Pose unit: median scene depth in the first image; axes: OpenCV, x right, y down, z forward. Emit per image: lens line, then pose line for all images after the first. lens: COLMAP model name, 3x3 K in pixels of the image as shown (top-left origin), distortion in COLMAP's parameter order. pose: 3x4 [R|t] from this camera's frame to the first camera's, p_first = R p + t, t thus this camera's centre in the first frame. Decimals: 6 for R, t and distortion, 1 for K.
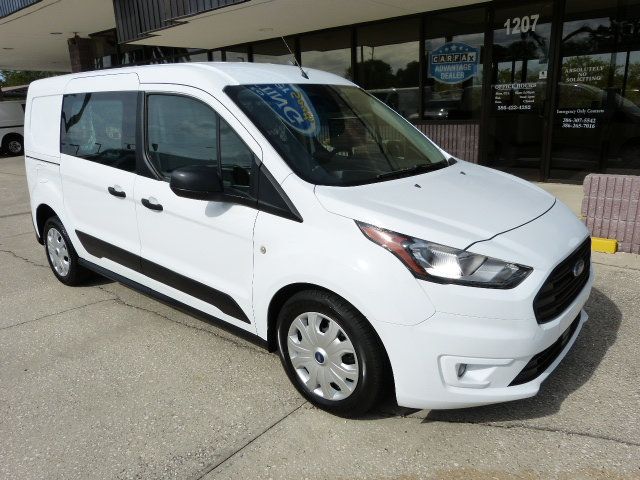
lens RADIAL K [[477.9, 0, 319.2], [0, 477.9, 243.1], [0, 0, 1]] dist [-0.036206, 0.024825]
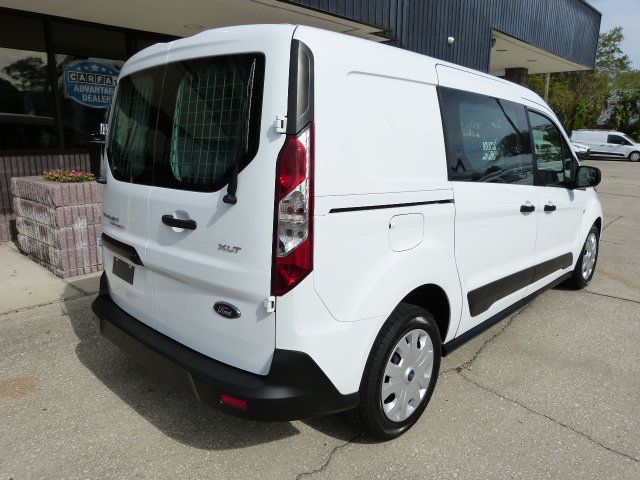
lens RADIAL K [[477.9, 0, 319.0], [0, 477.9, 237.8], [0, 0, 1]] dist [-0.036206, 0.024825]
pose [[0.047035, -0.178398, 0.982834, -0.933282], [0.265129, 0.950861, 0.159906, -0.210881], [-0.963065, 0.253057, 0.092023, 0.896613]]
